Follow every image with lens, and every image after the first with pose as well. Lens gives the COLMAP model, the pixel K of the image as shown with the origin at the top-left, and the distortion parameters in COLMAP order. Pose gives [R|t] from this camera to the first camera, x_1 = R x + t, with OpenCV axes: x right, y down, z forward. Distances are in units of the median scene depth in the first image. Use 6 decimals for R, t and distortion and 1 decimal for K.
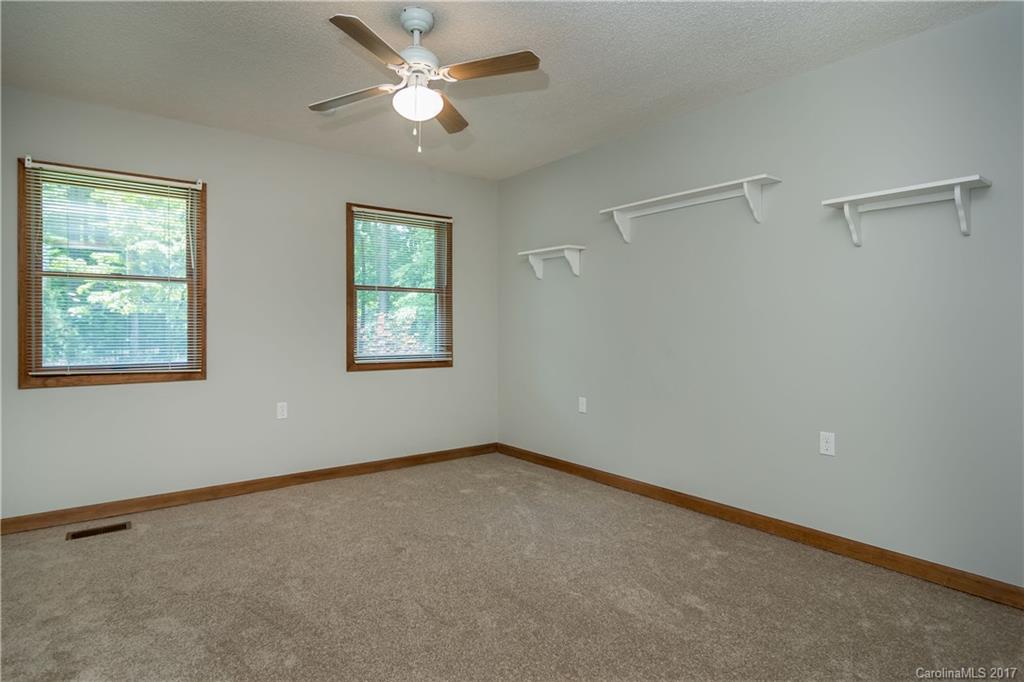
lens RADIAL K [[554.3, 0, 522.2], [0, 554.3, 321.5], [0, 0, 1]] dist [0.000154, -0.001418]
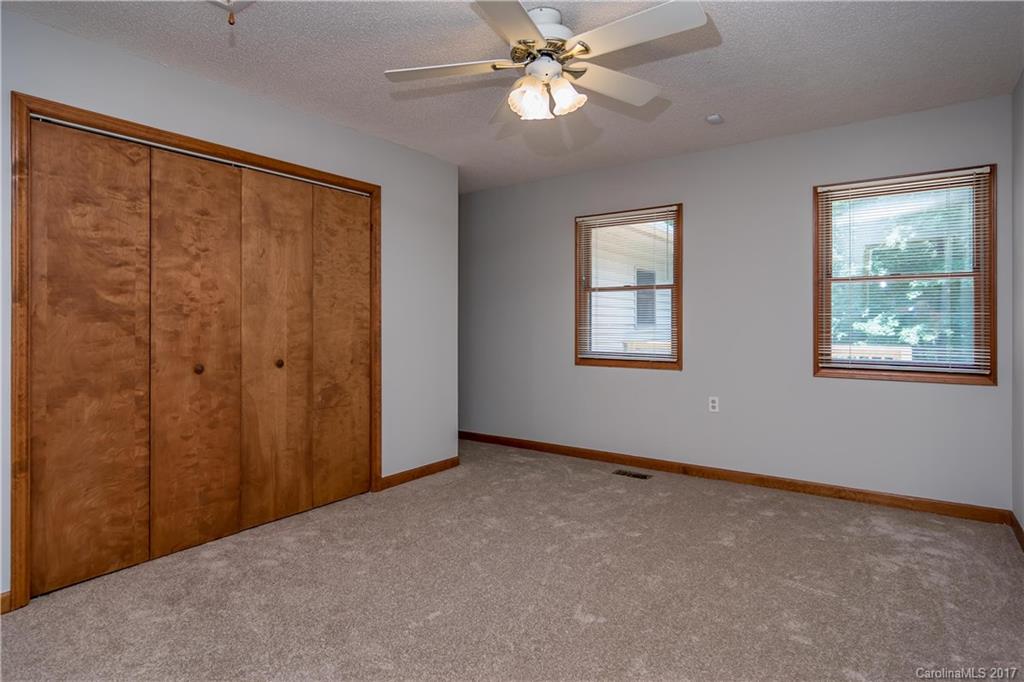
lens RADIAL K [[554.3, 0, 525.3], [0, 554.3, 321.6], [0, 0, 1]] dist [0.000154, -0.001418]
pose [[0.295965, -0.006818, -0.955174, 0.453114], [0.008567, 0.999953, -0.004483, 0.004104], [0.955160, -0.006856, 0.296010, 0.336644]]
